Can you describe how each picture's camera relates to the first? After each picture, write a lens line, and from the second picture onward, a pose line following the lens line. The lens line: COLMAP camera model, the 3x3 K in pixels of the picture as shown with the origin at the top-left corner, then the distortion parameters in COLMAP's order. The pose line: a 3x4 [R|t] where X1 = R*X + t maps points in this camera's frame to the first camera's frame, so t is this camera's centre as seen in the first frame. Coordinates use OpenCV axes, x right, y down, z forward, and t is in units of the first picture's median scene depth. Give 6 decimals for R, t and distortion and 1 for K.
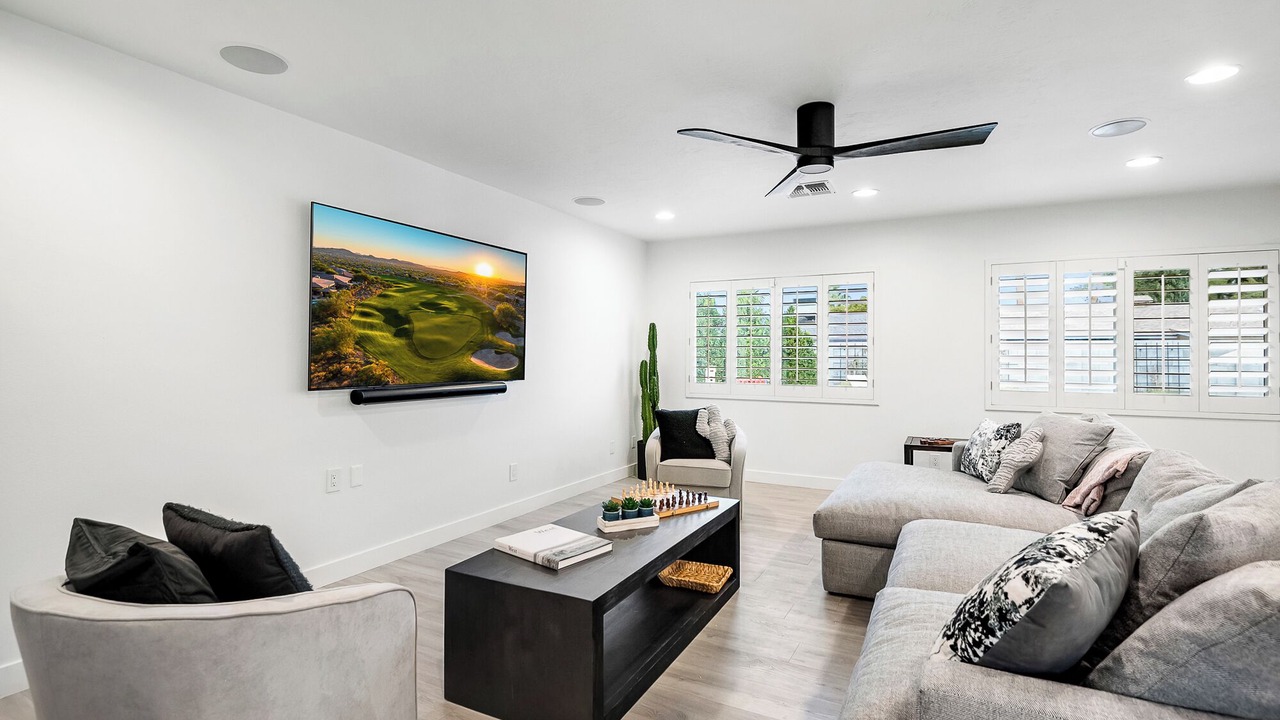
lens RADIAL K [[629.7, 0, 640.0], [0, 629.7, 360.0], [0, 0, 1]] dist [-0.001843, -0.000278]
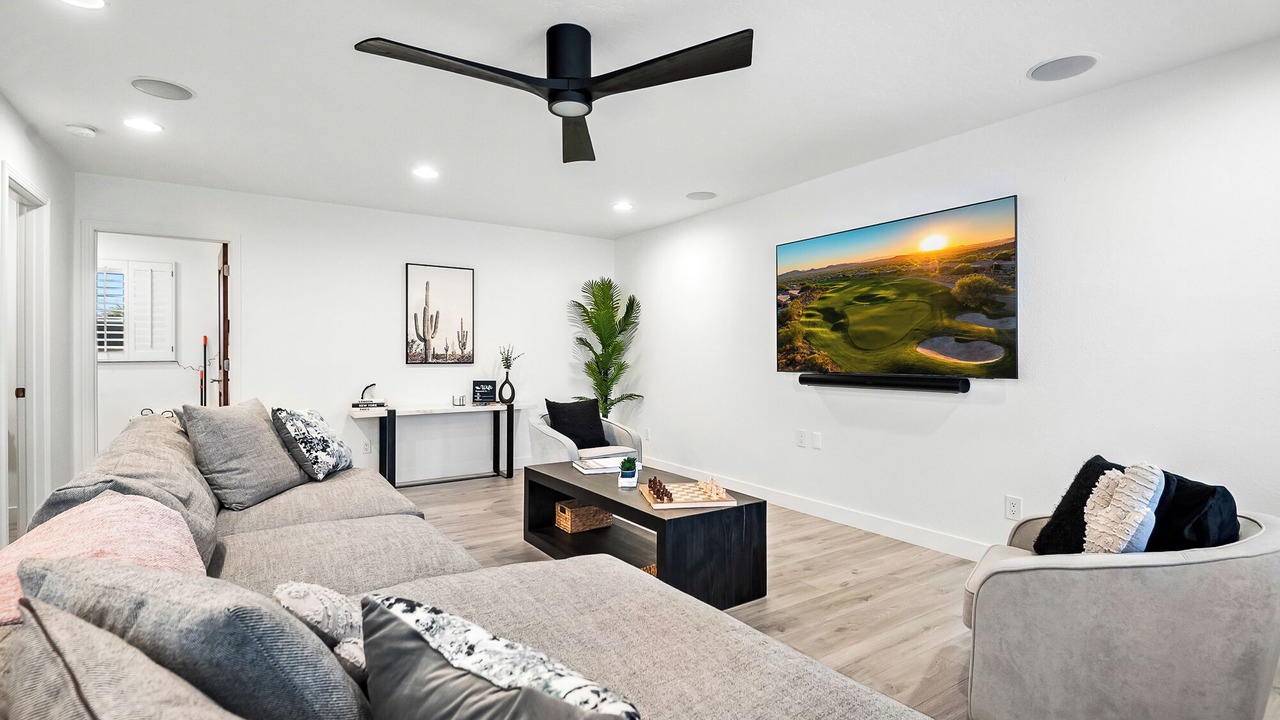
lens RADIAL K [[629.7, 0, 640.0], [0, 629.7, 360.0], [0, 0, 1]] dist [-0.001843, -0.000278]
pose [[-0.527053, 0.010949, -0.849762, 0.771227], [0.004363, 0.999939, 0.010179, 0.003424], [0.849821, 0.001658, -0.527068, 1.267322]]
